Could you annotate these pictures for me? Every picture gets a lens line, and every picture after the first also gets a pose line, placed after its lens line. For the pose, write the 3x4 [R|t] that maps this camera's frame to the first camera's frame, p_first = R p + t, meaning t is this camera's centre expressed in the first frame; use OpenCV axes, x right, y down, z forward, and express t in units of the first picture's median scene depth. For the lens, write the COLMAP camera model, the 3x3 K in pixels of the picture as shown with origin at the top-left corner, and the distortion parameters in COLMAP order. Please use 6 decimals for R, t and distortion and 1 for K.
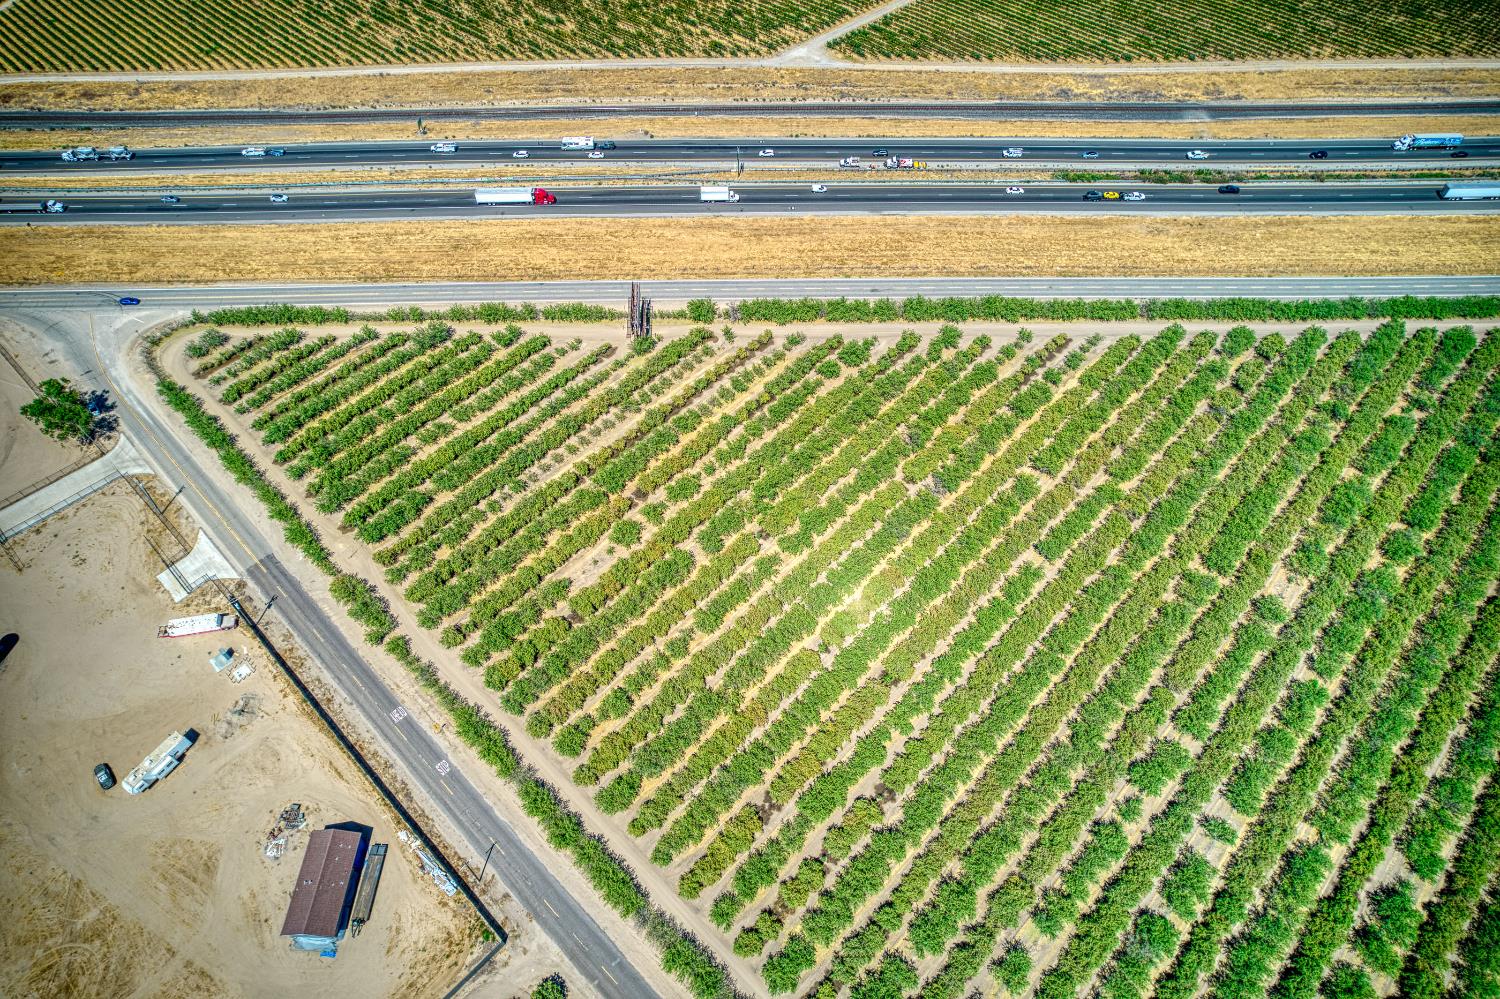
lens RADIAL K [[961.2, 0, 750.1], [0, 961.2, 504.2], [0, 0, 1]] dist [-0.080281, 0.071294]
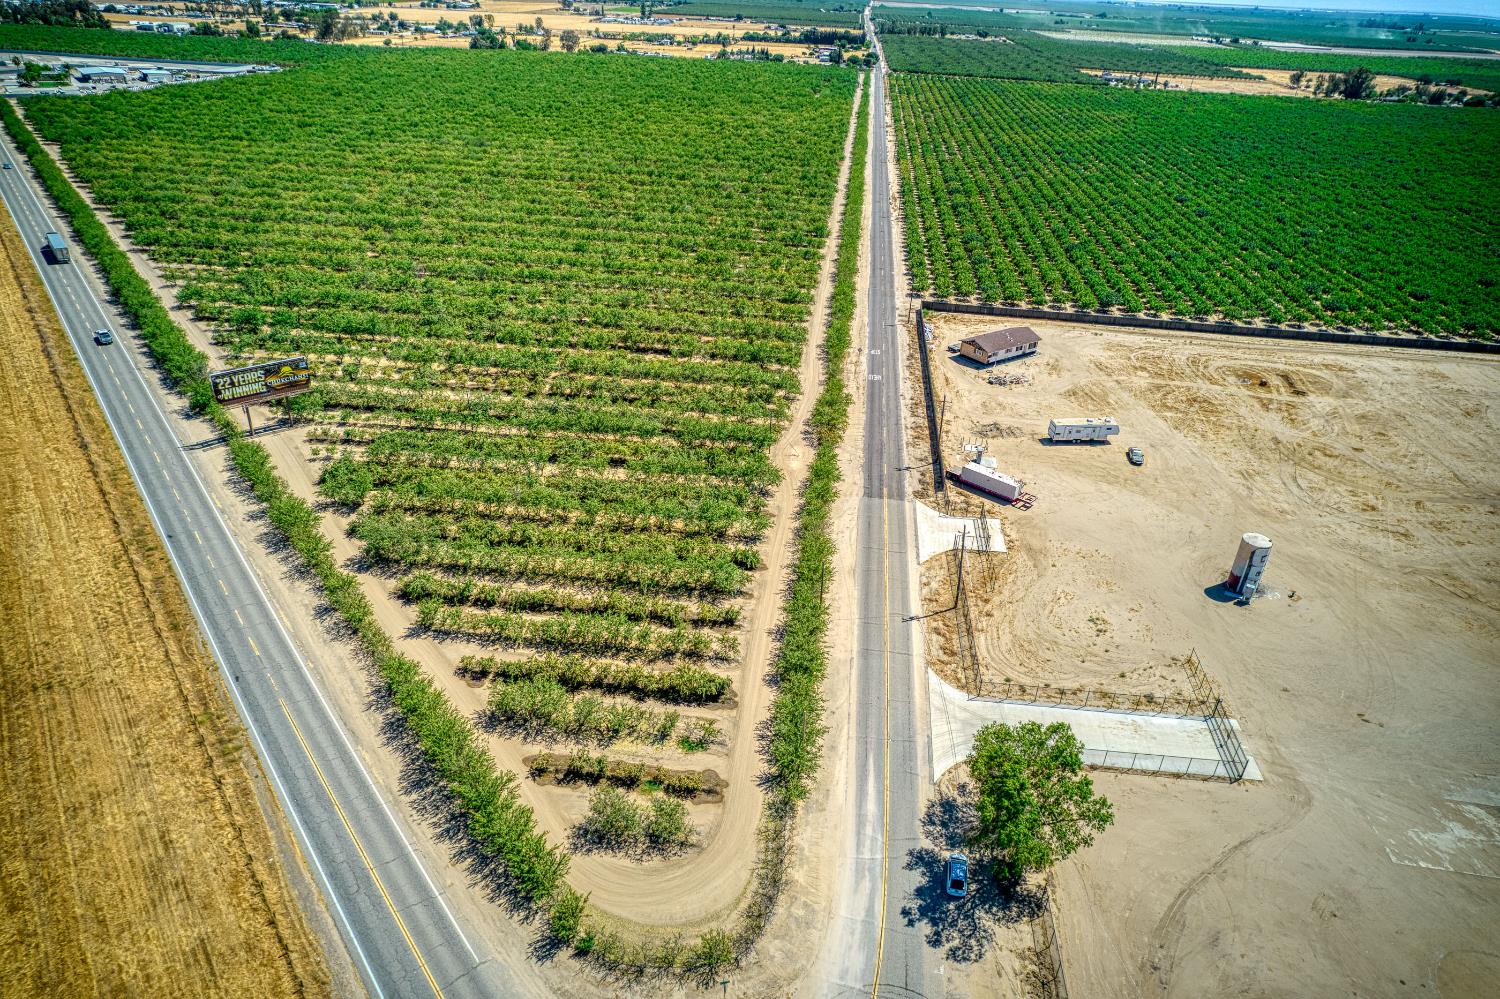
lens RADIAL K [[961.2, 0, 750.1], [0, 961.2, 504.2], [0, 0, 1]] dist [-0.080281, 0.071294]
pose [[-0.608437, -0.408065, 0.680653, -0.821231], [0.603402, 0.319215, 0.730758, -0.459298], [-0.515471, 0.855327, 0.052005, 0.873478]]
